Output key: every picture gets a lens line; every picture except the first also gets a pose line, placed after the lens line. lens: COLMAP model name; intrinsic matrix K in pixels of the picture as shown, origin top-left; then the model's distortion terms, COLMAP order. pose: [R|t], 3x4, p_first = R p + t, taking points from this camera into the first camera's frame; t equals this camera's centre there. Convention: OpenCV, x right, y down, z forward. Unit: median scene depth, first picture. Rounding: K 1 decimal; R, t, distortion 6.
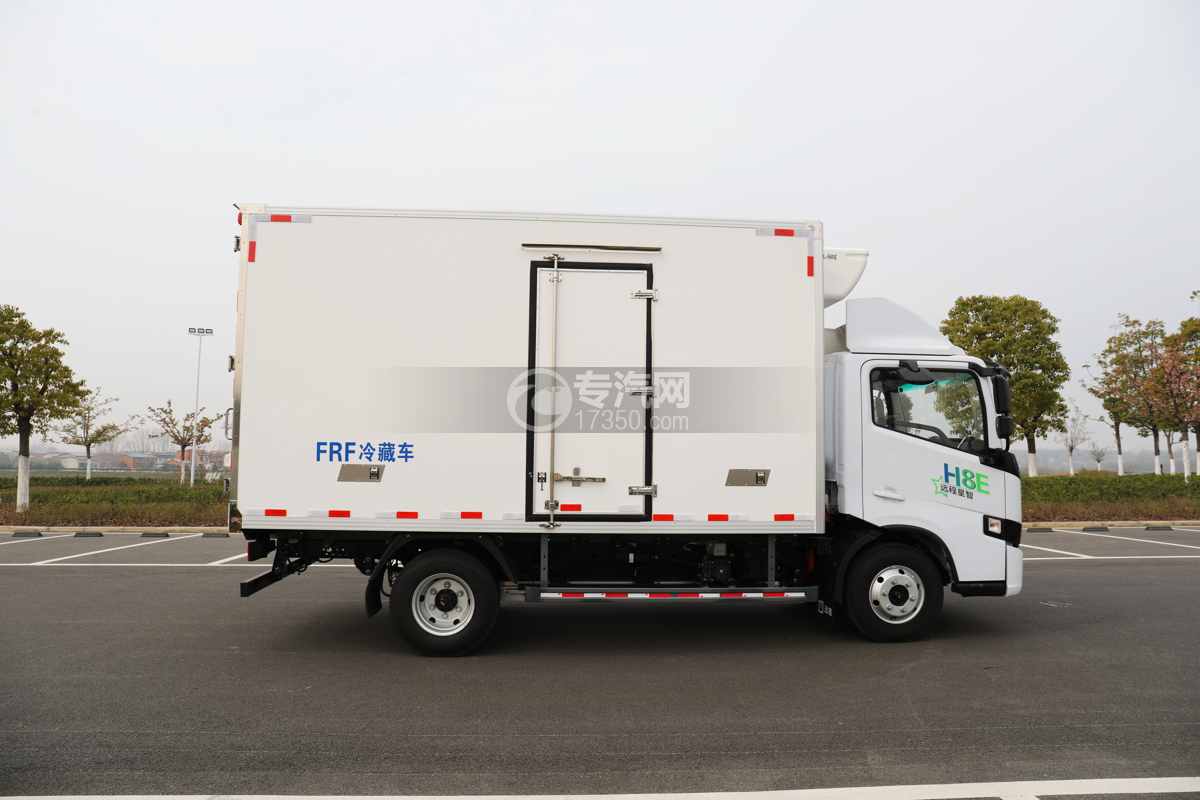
lens RADIAL K [[818.0, 0, 589.1], [0, 818.0, 388.3], [0, 0, 1]] dist [-0.112322, 0.100936]
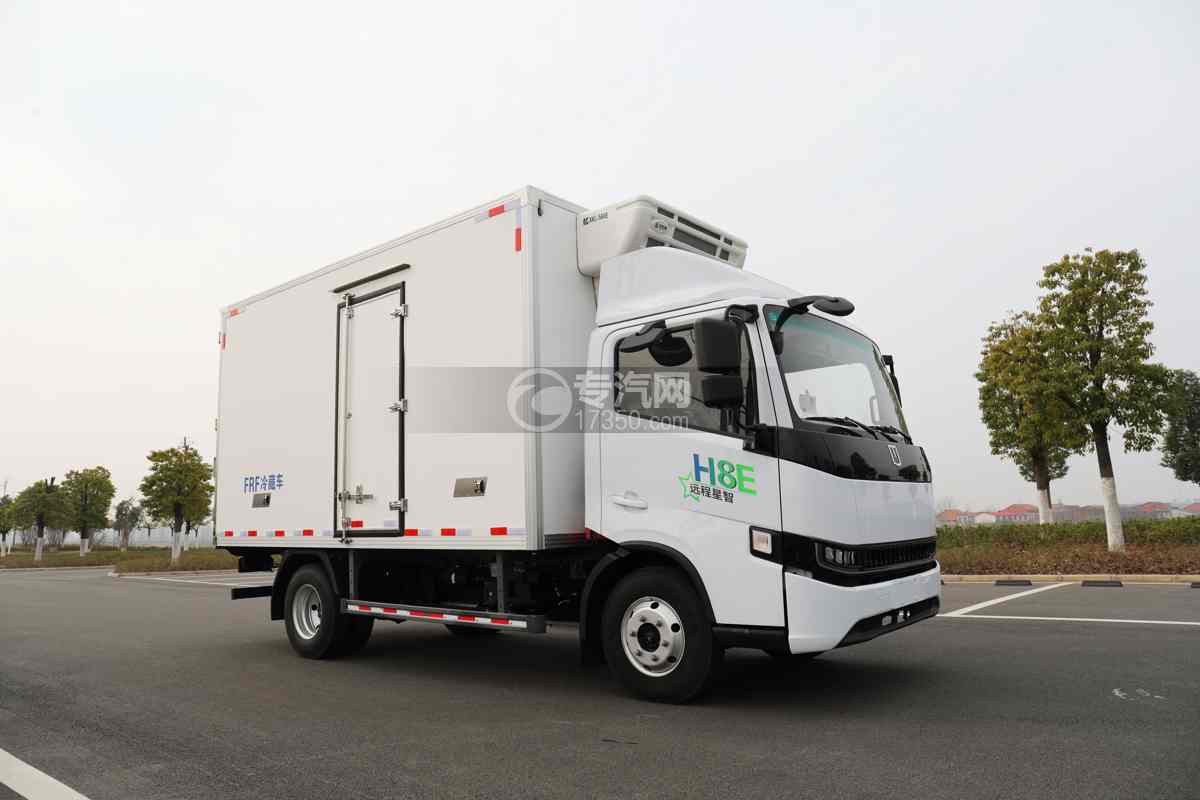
lens RADIAL K [[818.0, 0, 589.1], [0, 818.0, 388.3], [0, 0, 1]] dist [-0.112322, 0.100936]
pose [[0.720810, -0.141742, -0.678485, 0.890003], [0.089857, 0.989716, -0.111299, 0.109915], [0.687284, 0.019259, 0.726134, 0.418086]]
